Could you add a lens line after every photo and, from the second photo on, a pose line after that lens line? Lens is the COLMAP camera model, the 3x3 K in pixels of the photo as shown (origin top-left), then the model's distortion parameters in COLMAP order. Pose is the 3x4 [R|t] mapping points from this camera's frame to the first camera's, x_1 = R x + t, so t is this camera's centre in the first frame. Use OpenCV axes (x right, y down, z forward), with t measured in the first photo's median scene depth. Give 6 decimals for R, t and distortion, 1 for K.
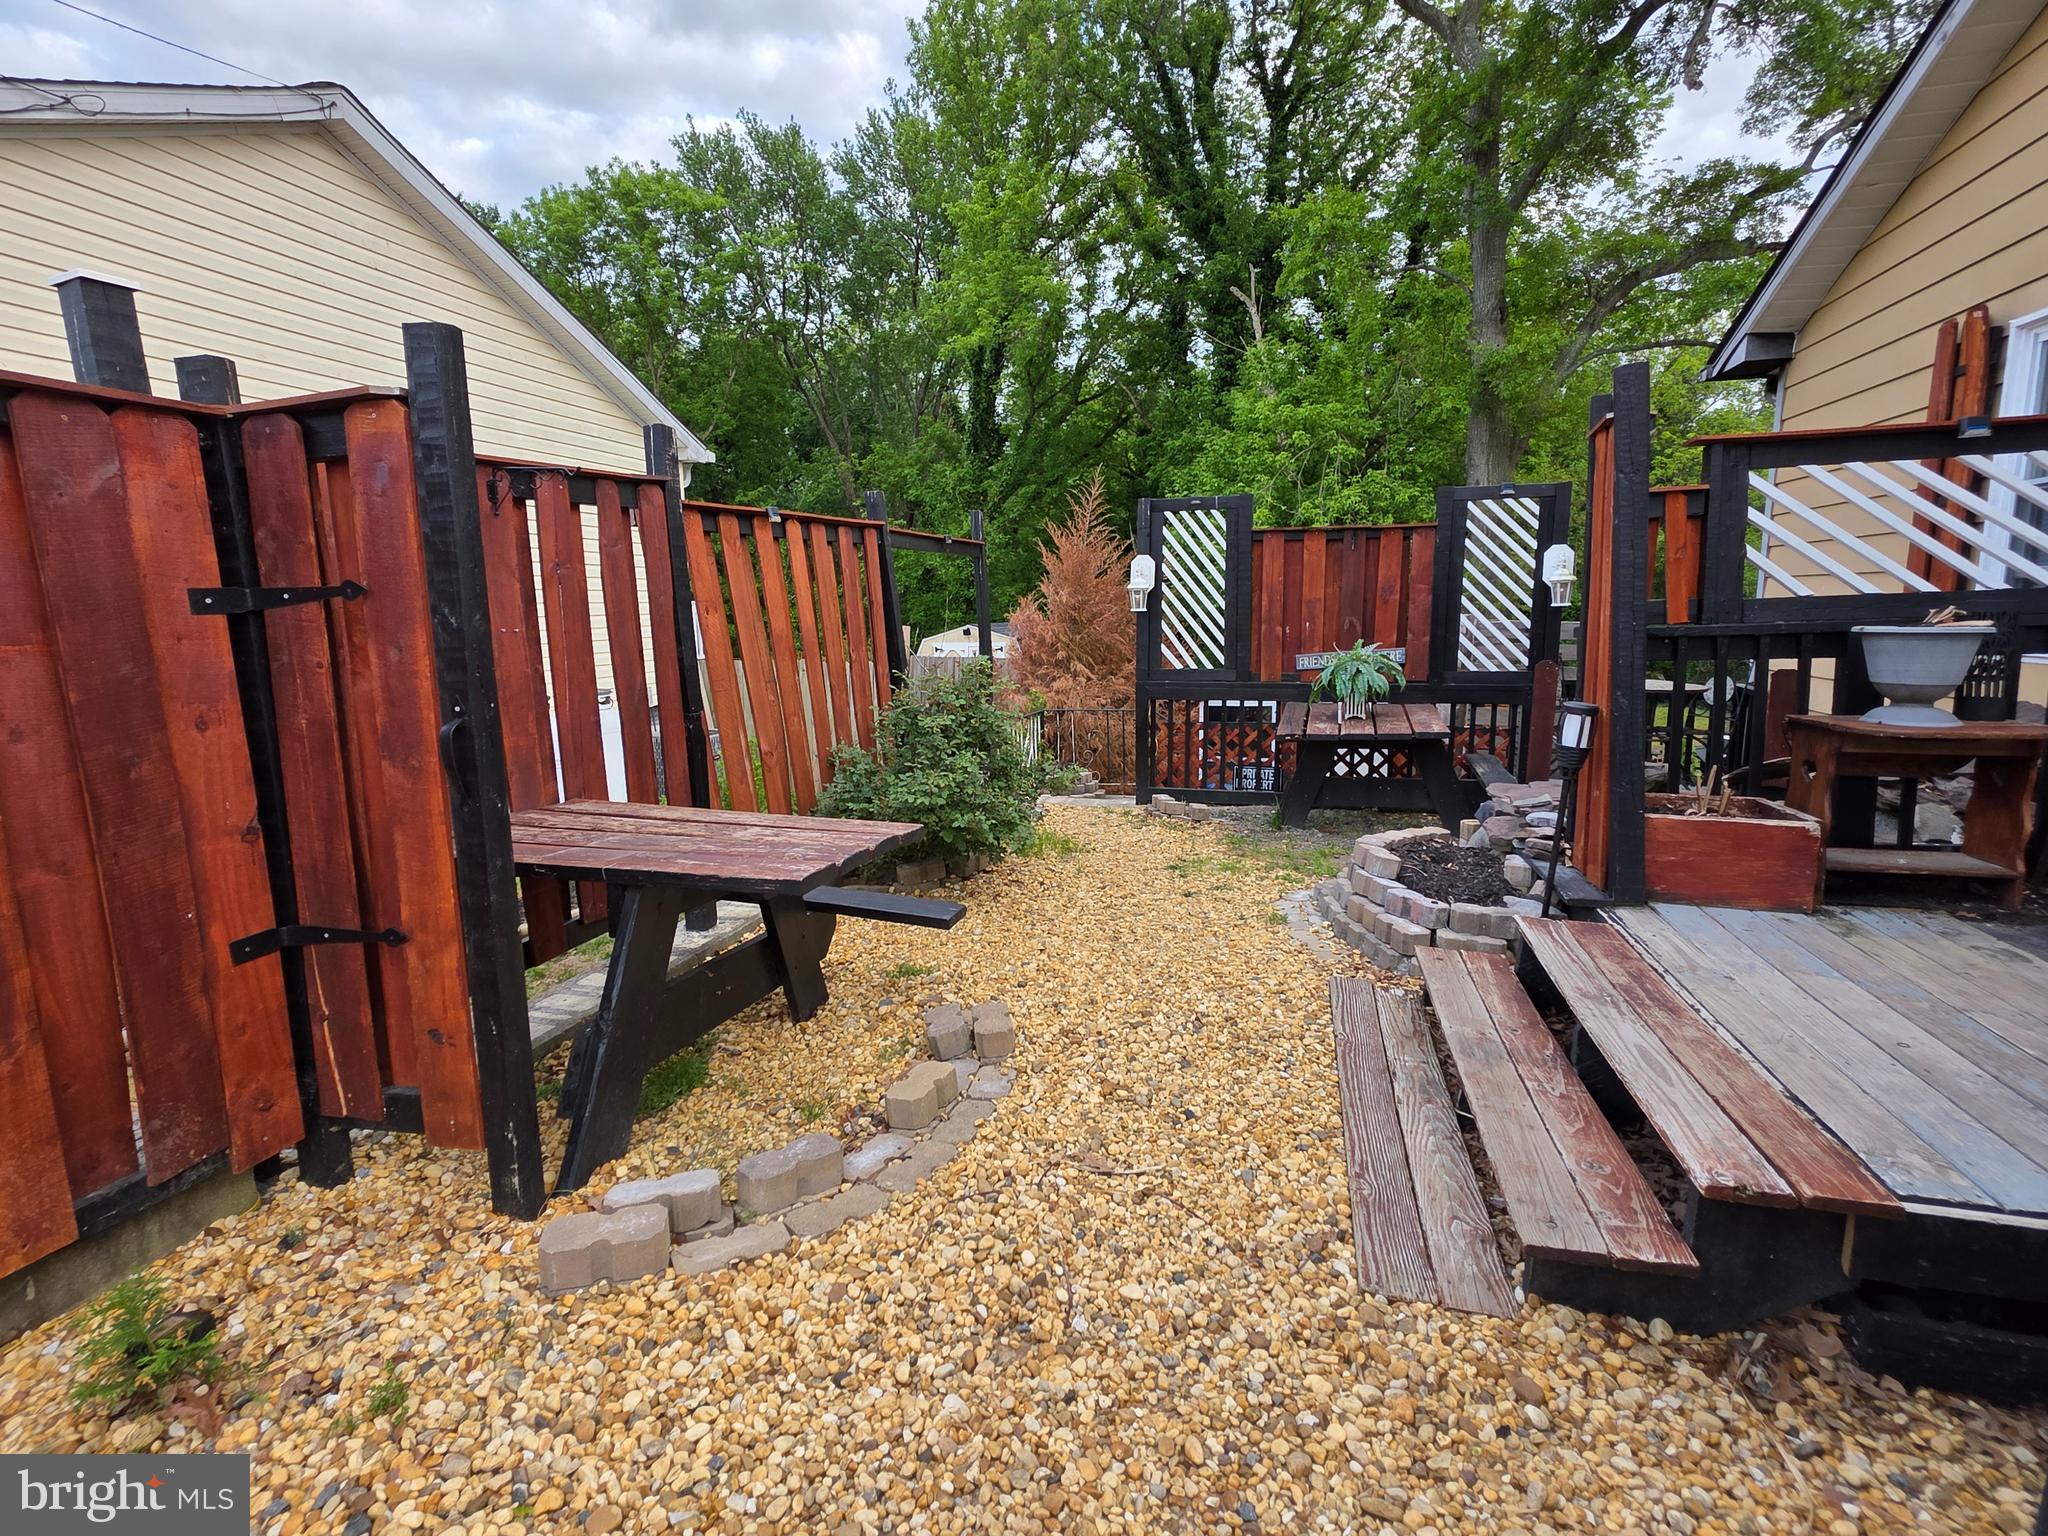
lens RADIAL K [[999.8, 0, 1023.0], [0, 999.8, 757.5], [0, 0, 1]] dist [0.002105, 0.001040]
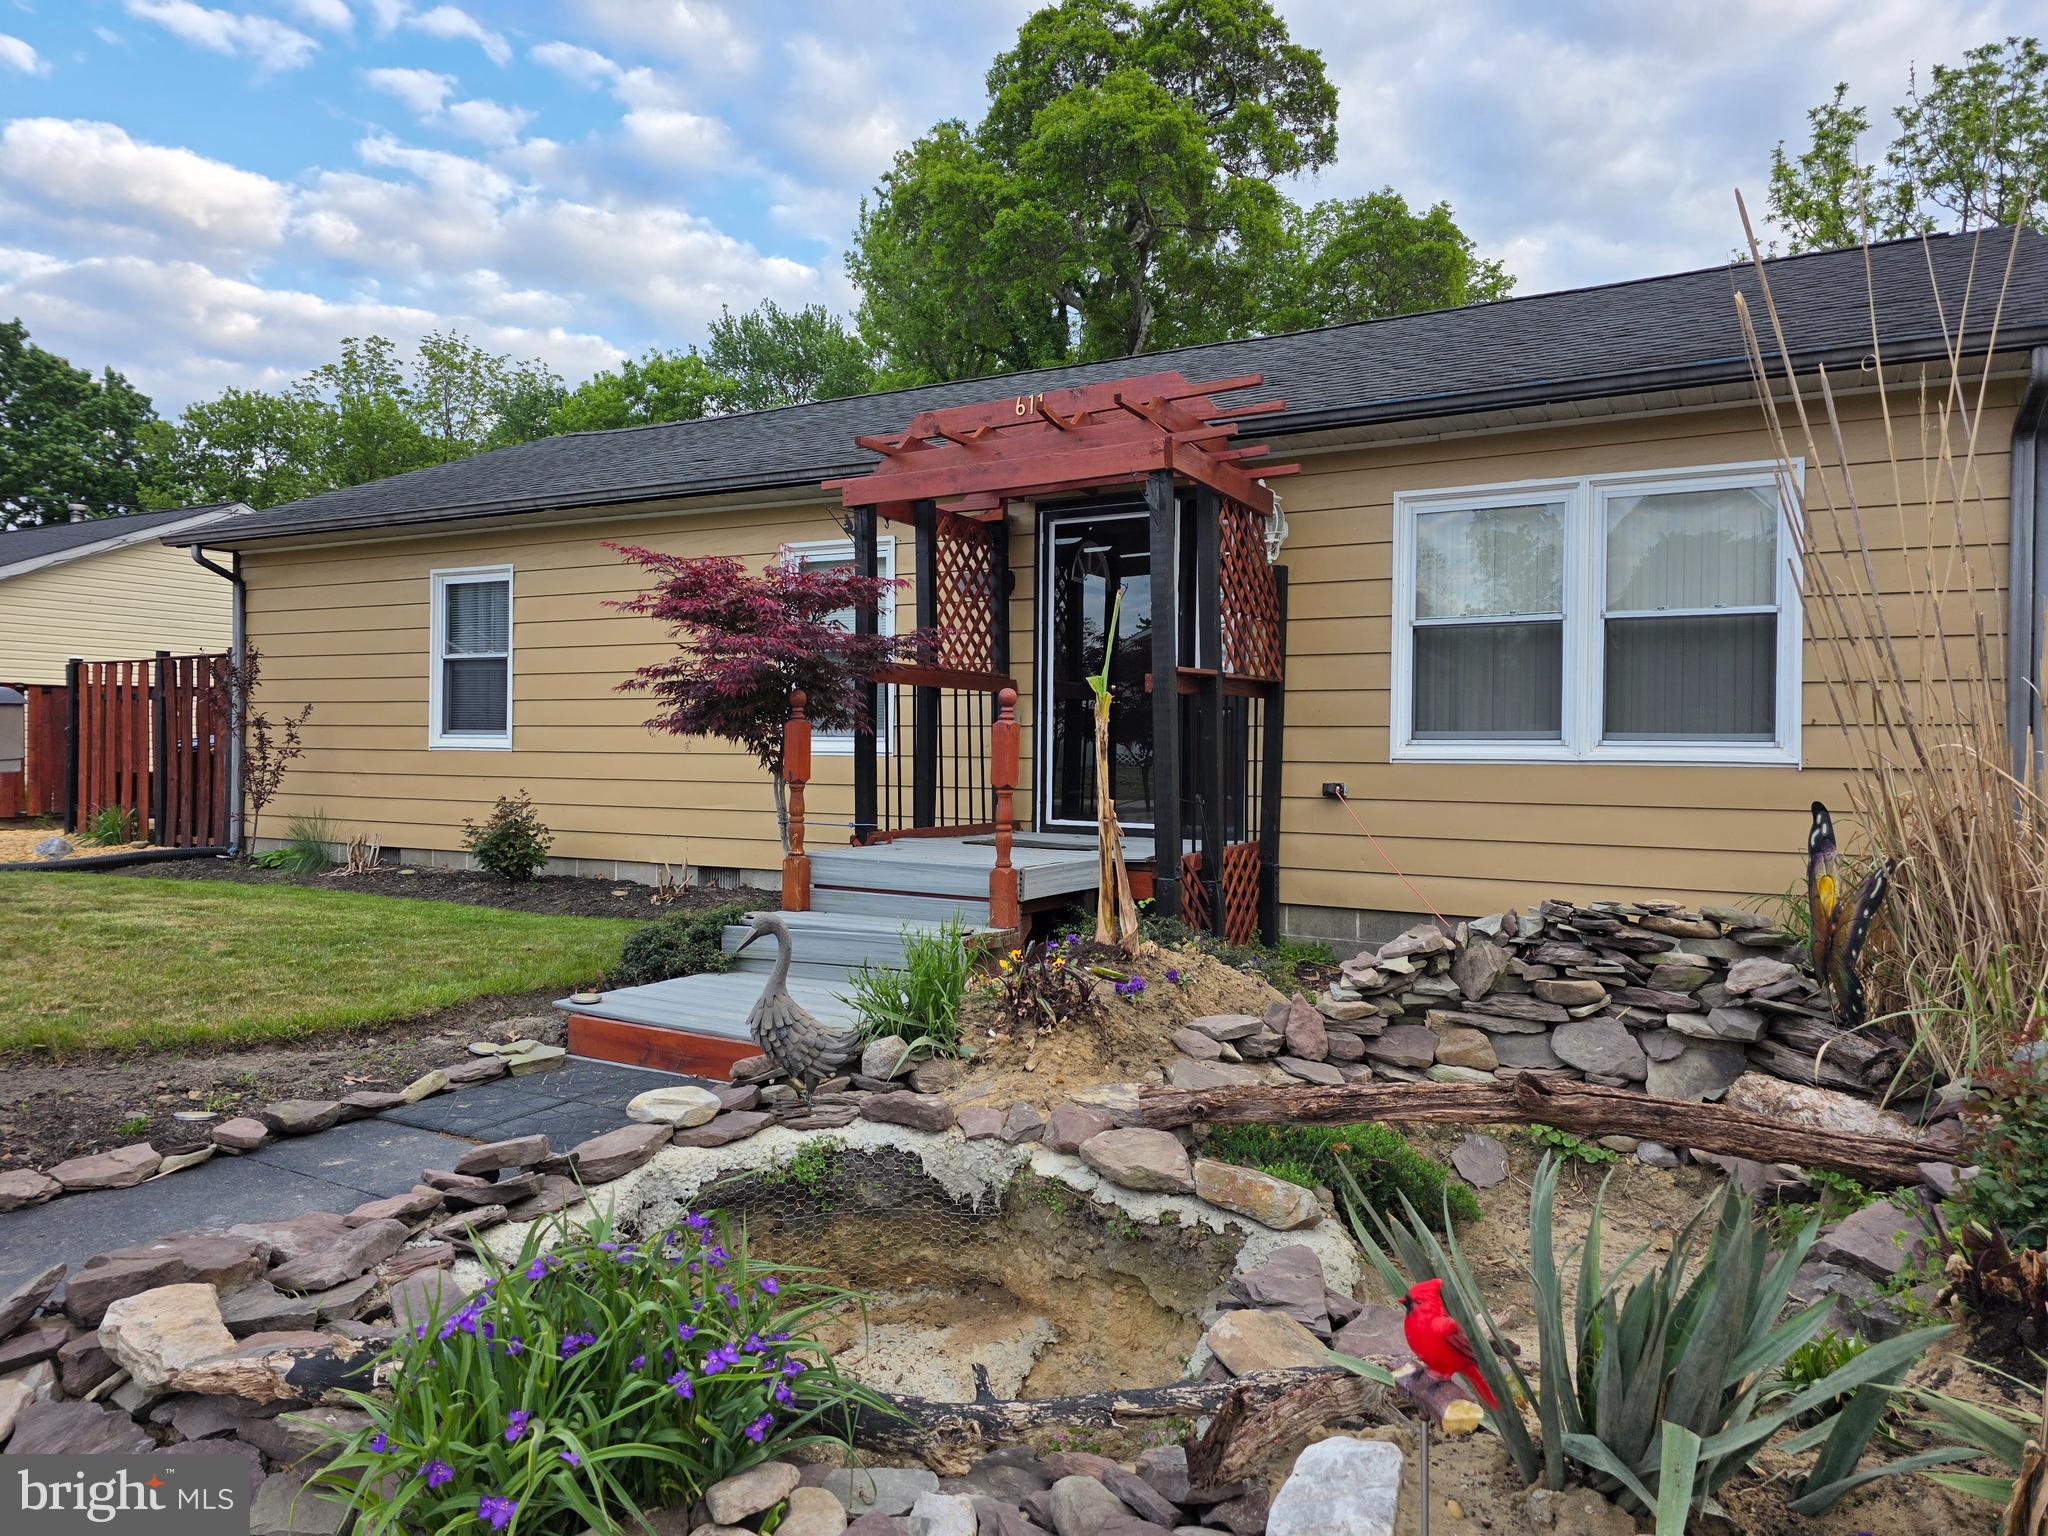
lens RADIAL K [[1354.8, 0, 1032.8], [0, 1354.8, 747.5], [0, 0, 1]] dist [0.074903, -0.063888]
pose [[0.972926, 0.018815, -0.230349, 2.017552], [-0.054364, 0.987346, -0.148968, 0.284589], [0.224632, 0.157458, 0.961638, -1.709848]]
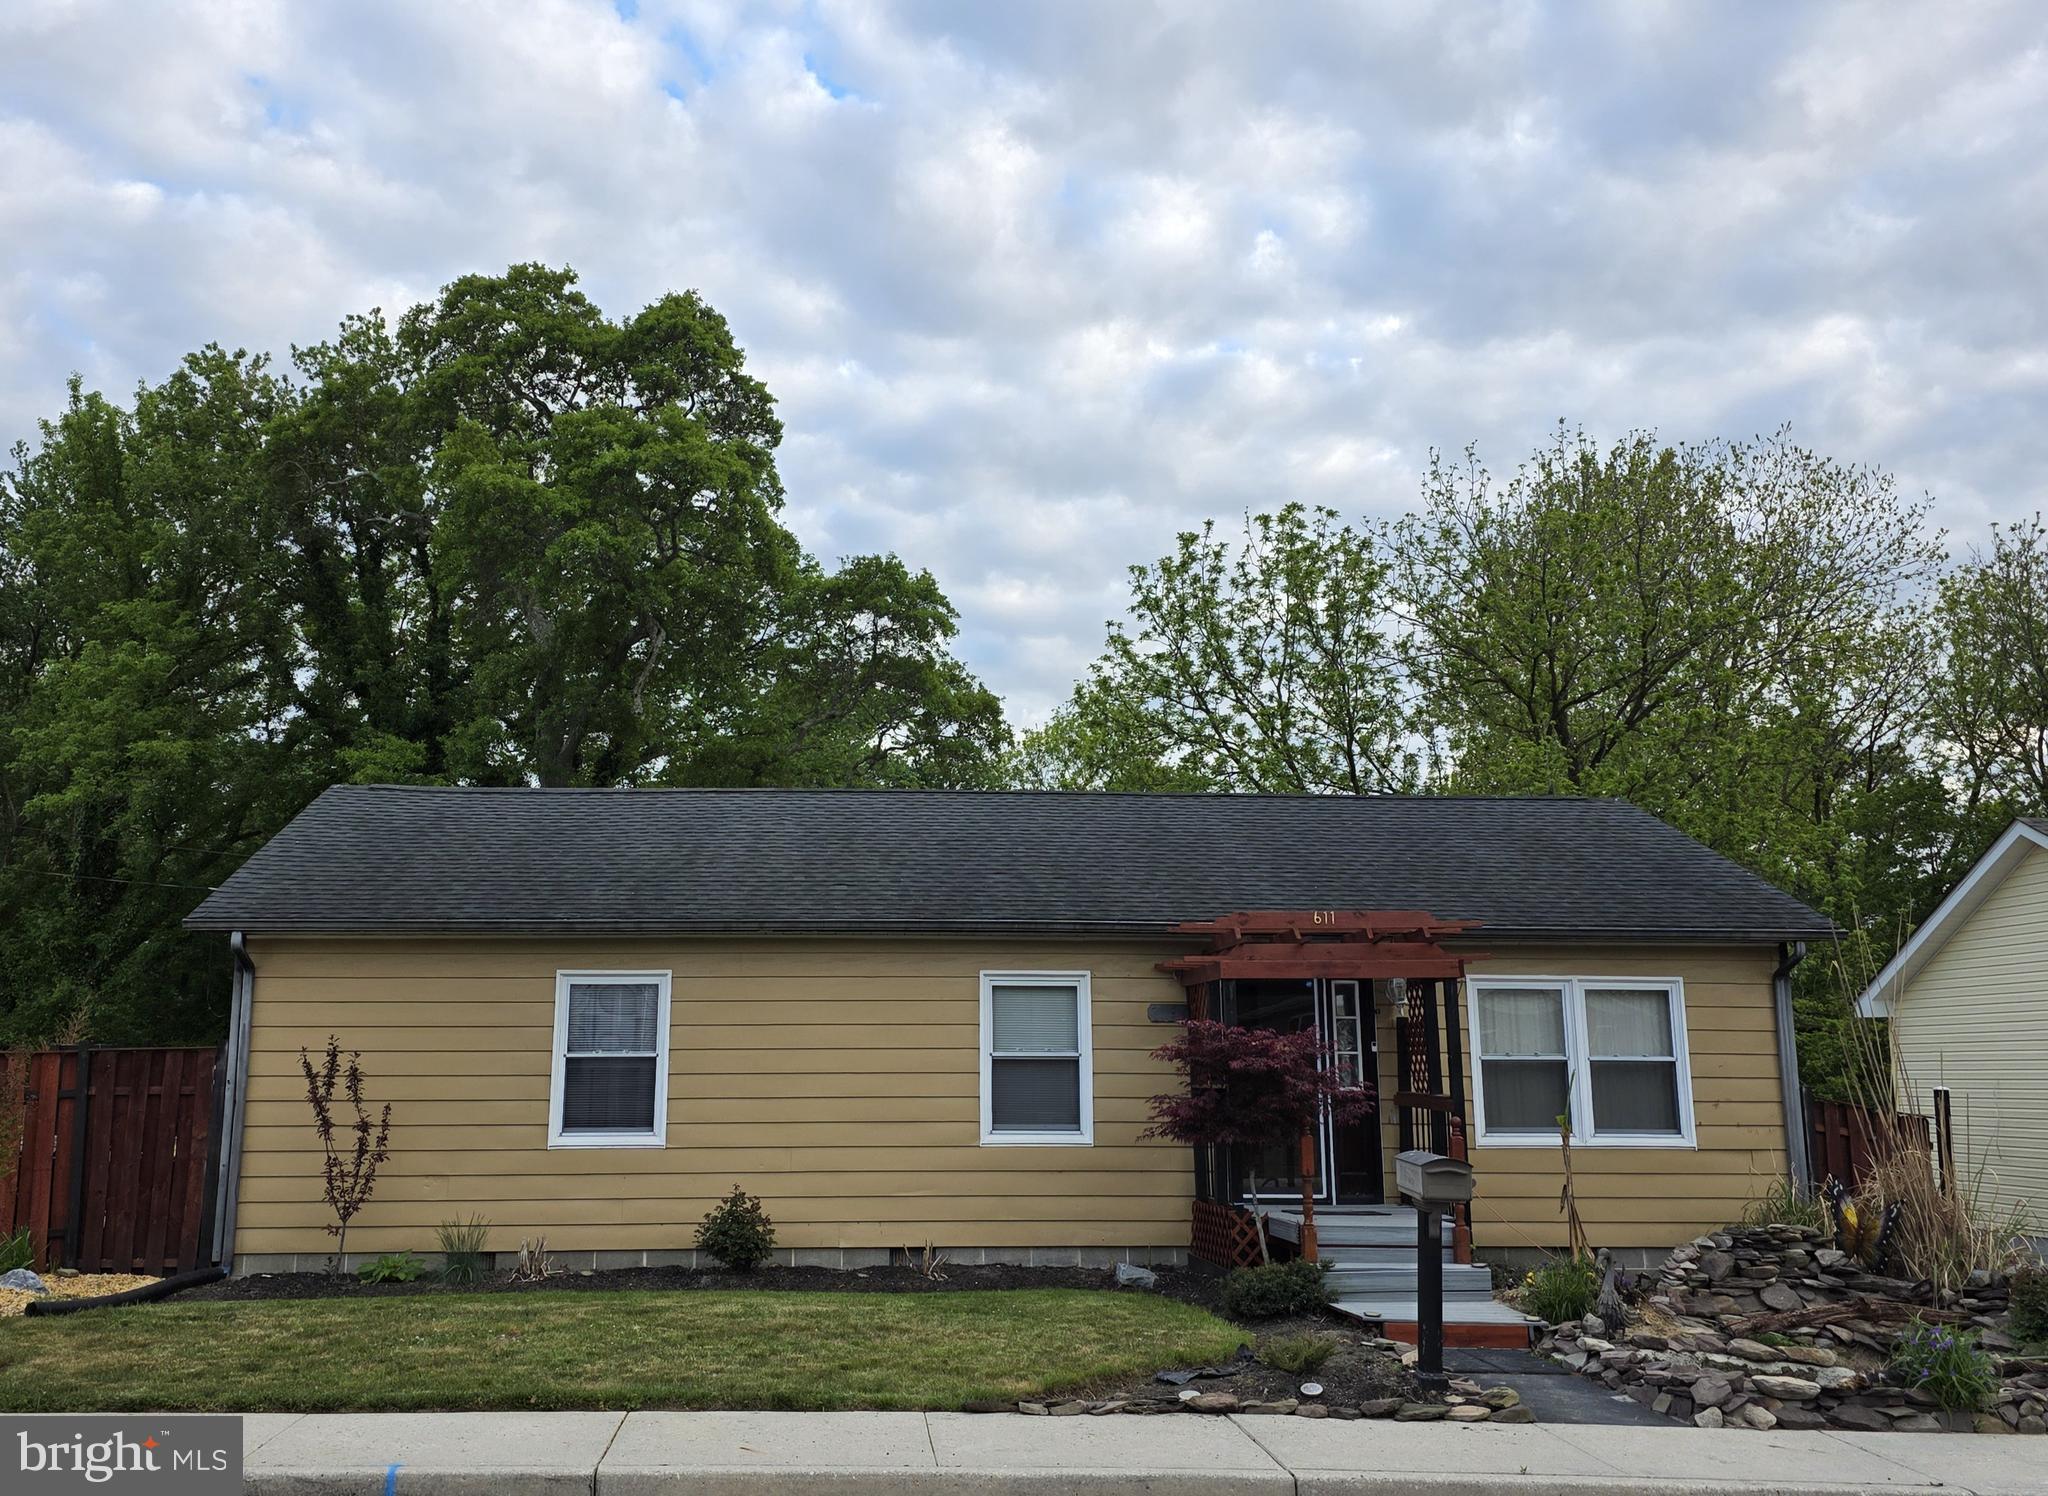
lens RADIAL K [[1842.6, 0, 934.3], [0, 1842.6, 733.0], [0, 0, 1]] dist [0.096999, -0.120450]
pose [[0.945427, 0.069041, 0.318435, 0.522843], [0.040851, 0.944466, -0.326060, 0.366577], [-0.323262, 0.321274, 0.890104, -2.691333]]
